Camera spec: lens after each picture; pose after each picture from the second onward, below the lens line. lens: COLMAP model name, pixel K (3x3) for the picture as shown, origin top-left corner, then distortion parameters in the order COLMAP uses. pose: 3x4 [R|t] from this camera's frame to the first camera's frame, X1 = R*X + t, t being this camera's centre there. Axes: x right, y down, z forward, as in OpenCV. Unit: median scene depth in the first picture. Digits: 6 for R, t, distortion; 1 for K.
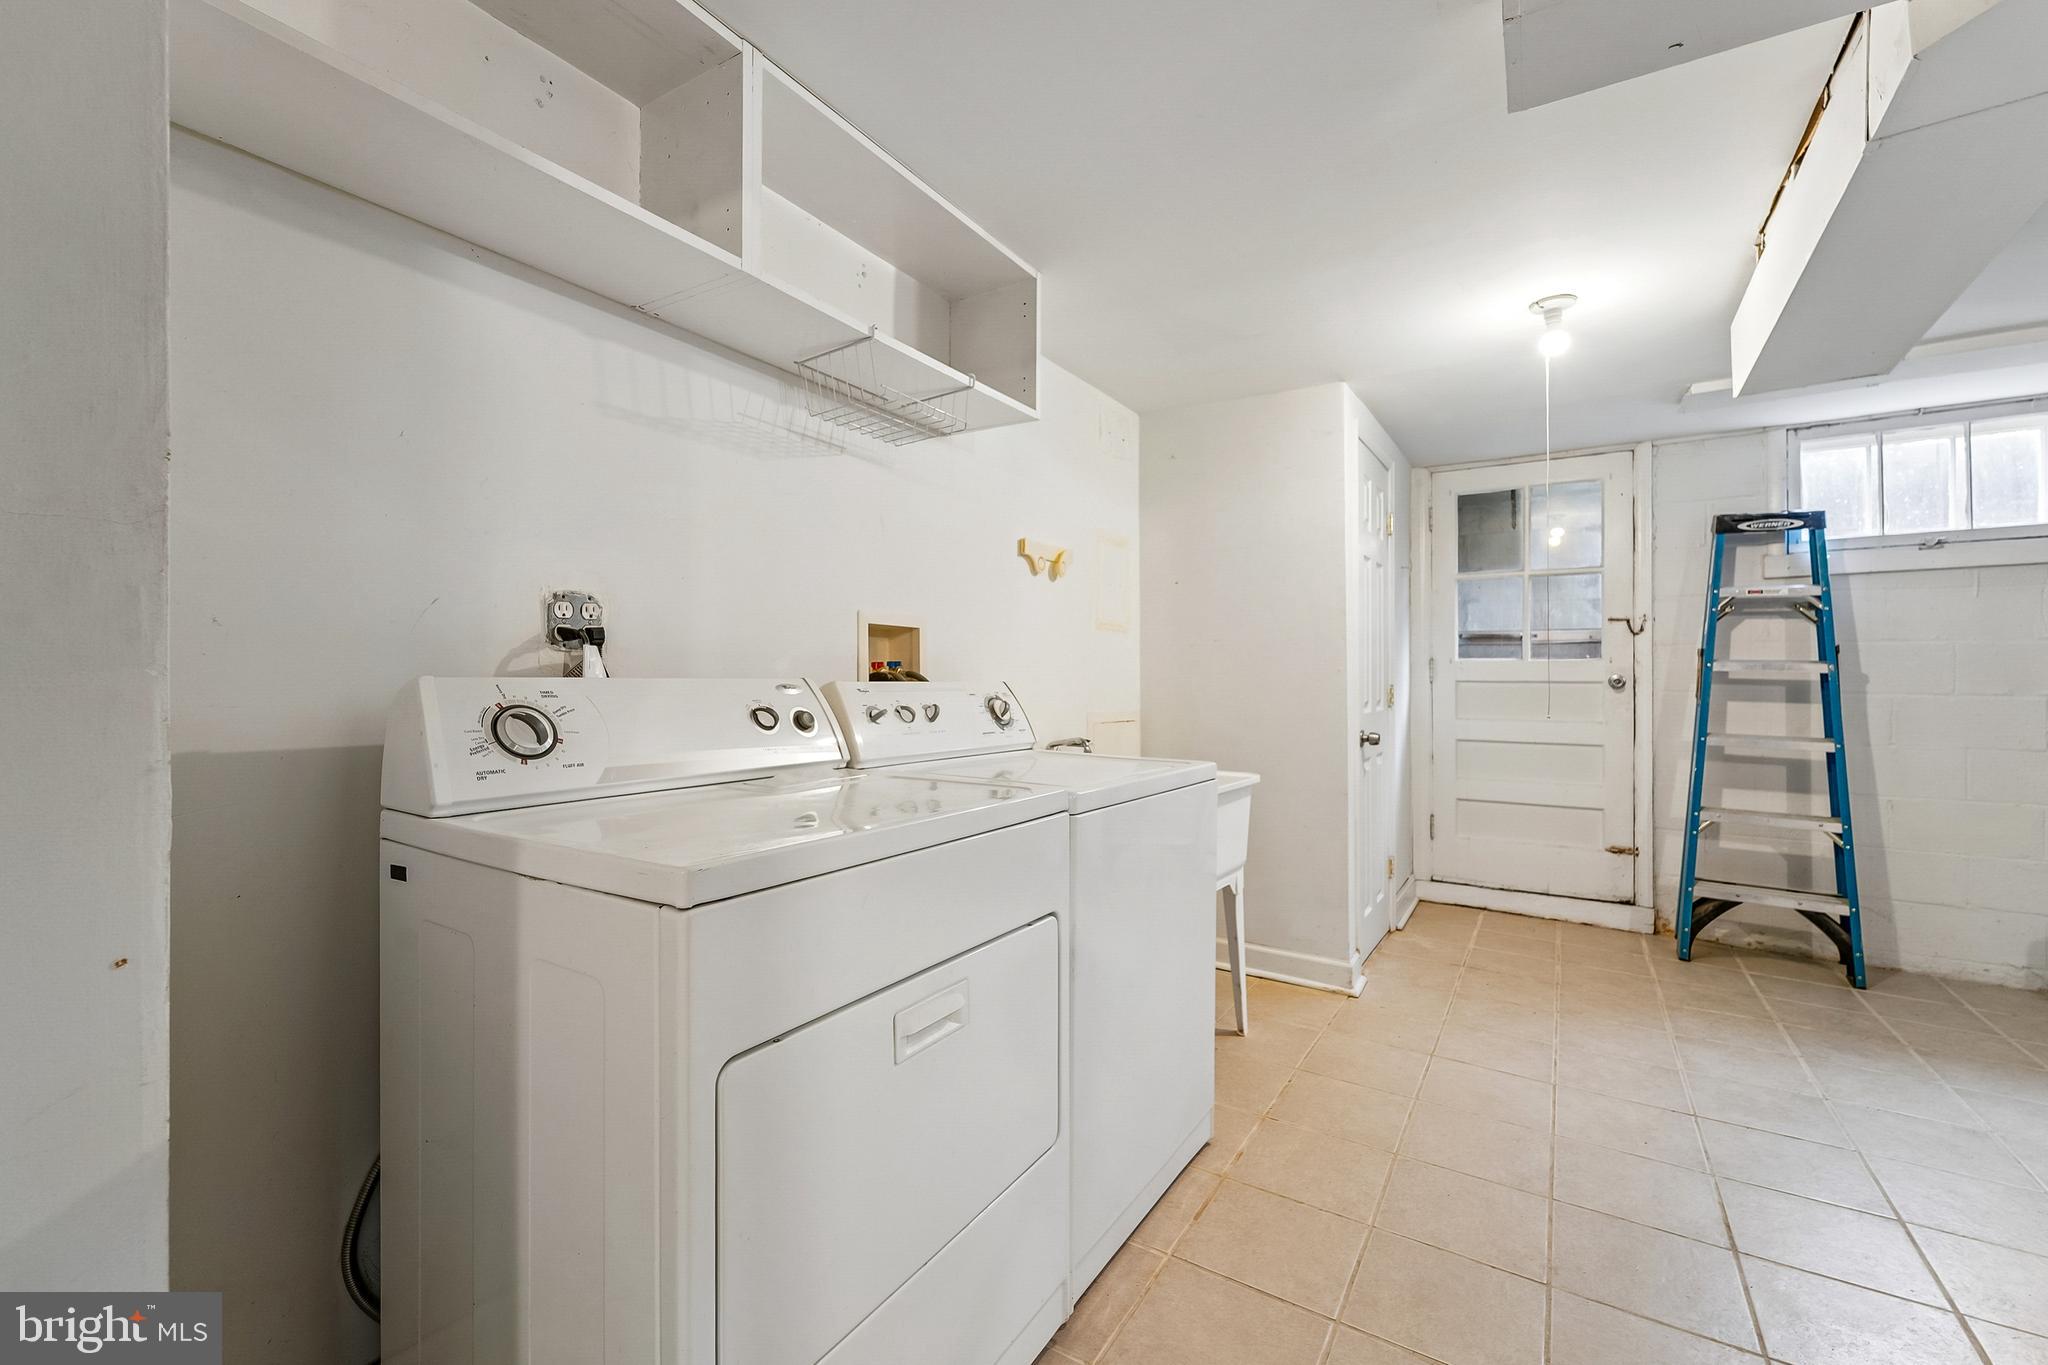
lens RADIAL K [[841.4, 0, 1023.3], [0, 841.4, 674.4], [0, 0, 1]] dist [0.003194, -0.001120]
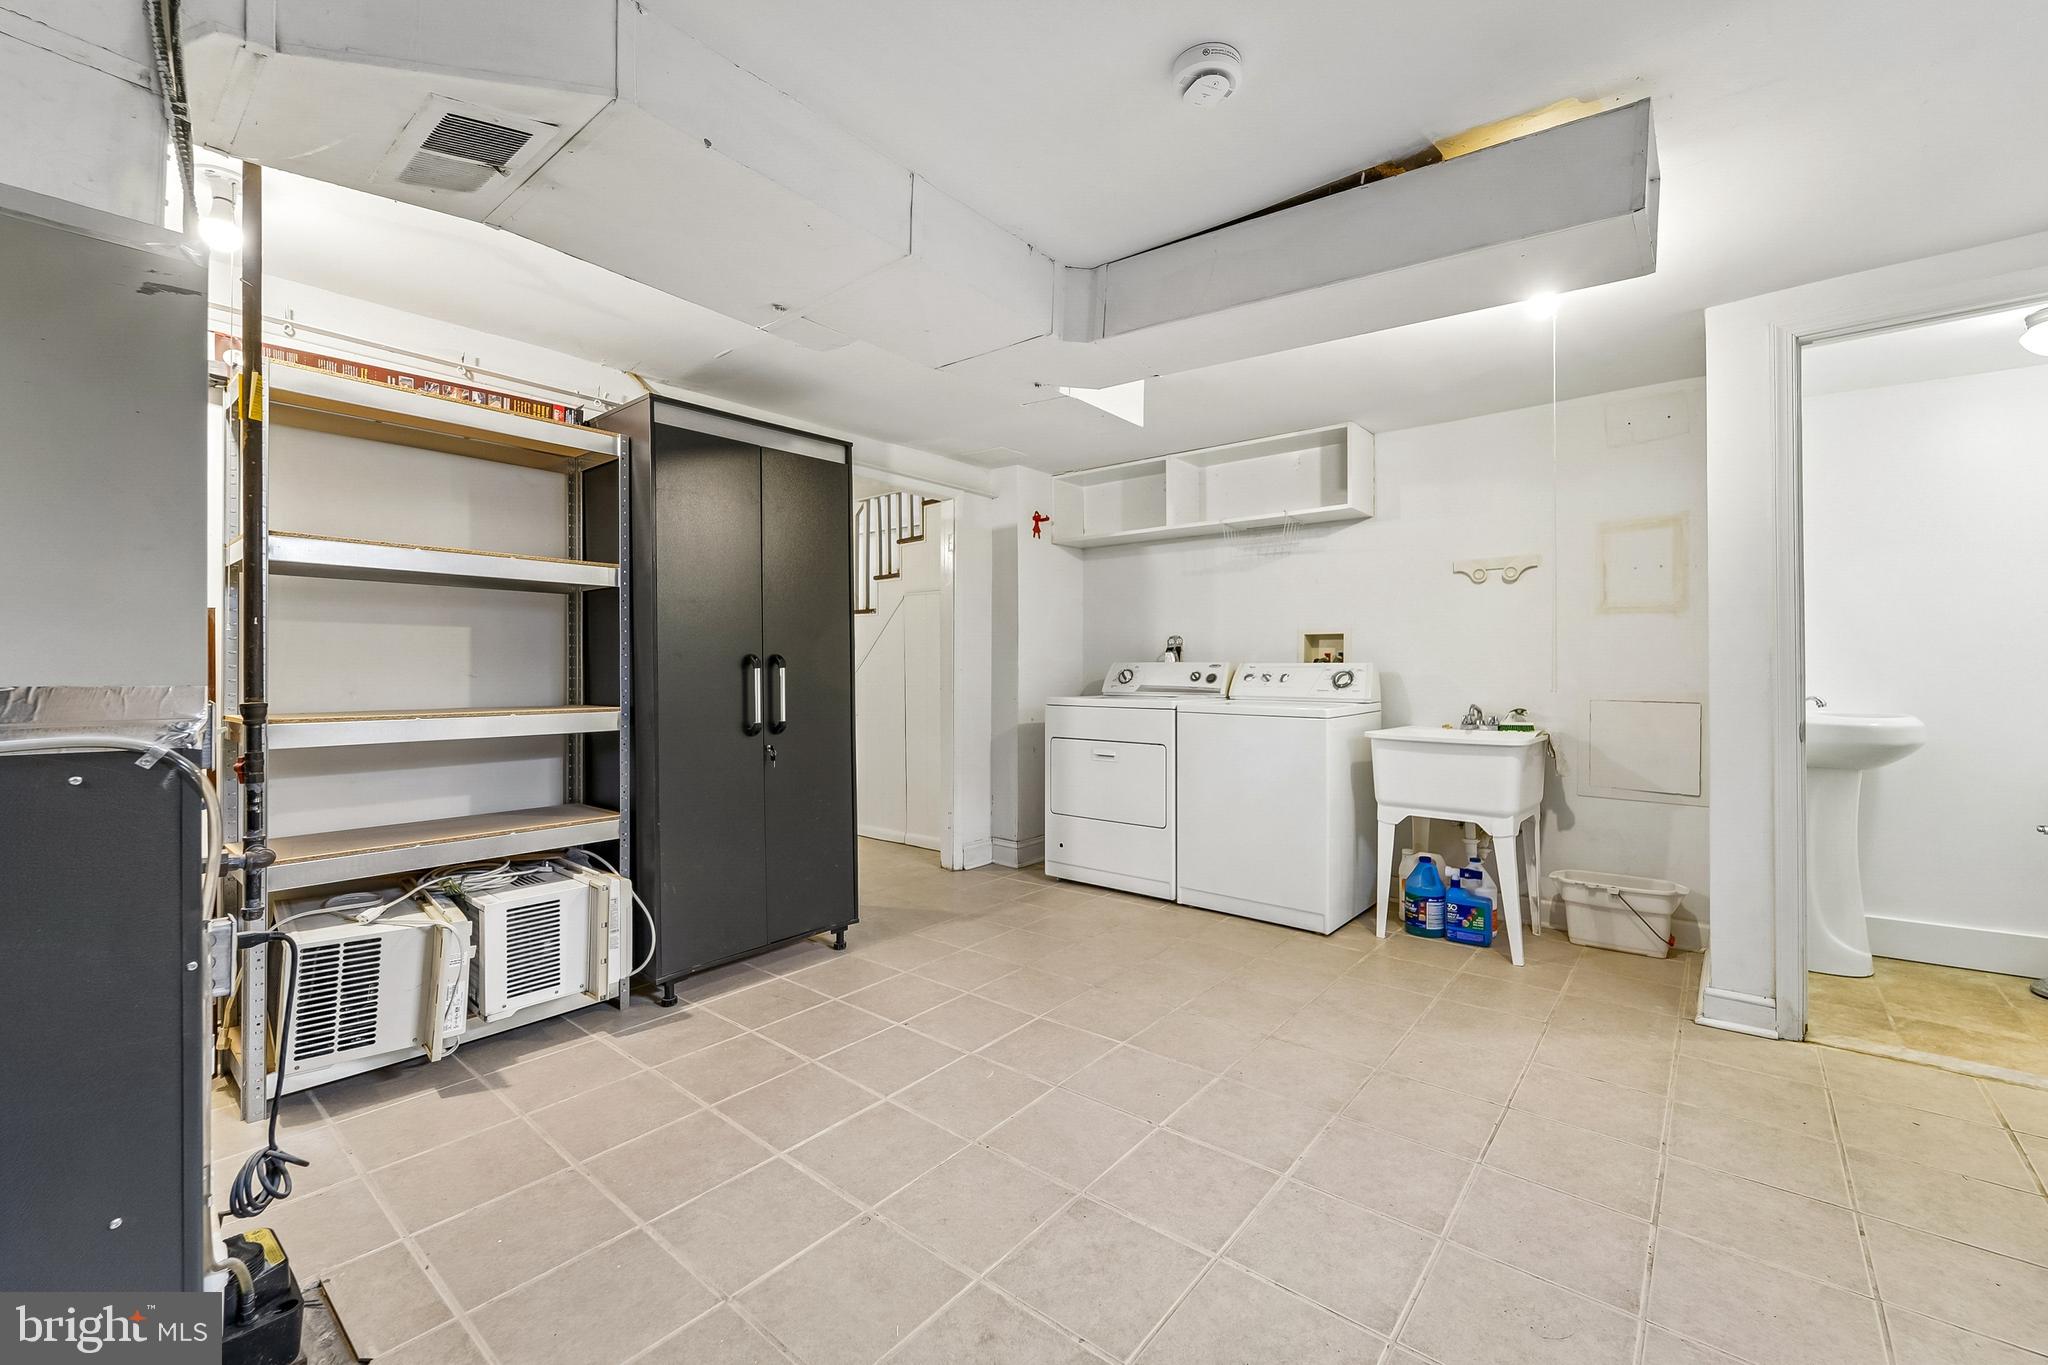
lens RADIAL K [[841.4, 0, 1025.3], [0, 841.4, 671.5], [0, 0, 1]] dist [0.003194, -0.001120]
pose [[-0.128651, 0.004496, -0.991680, 2.157890], [0.006357, 0.999973, 0.003709, 0.017477], [0.991670, -0.005827, -0.128676, 0.682789]]
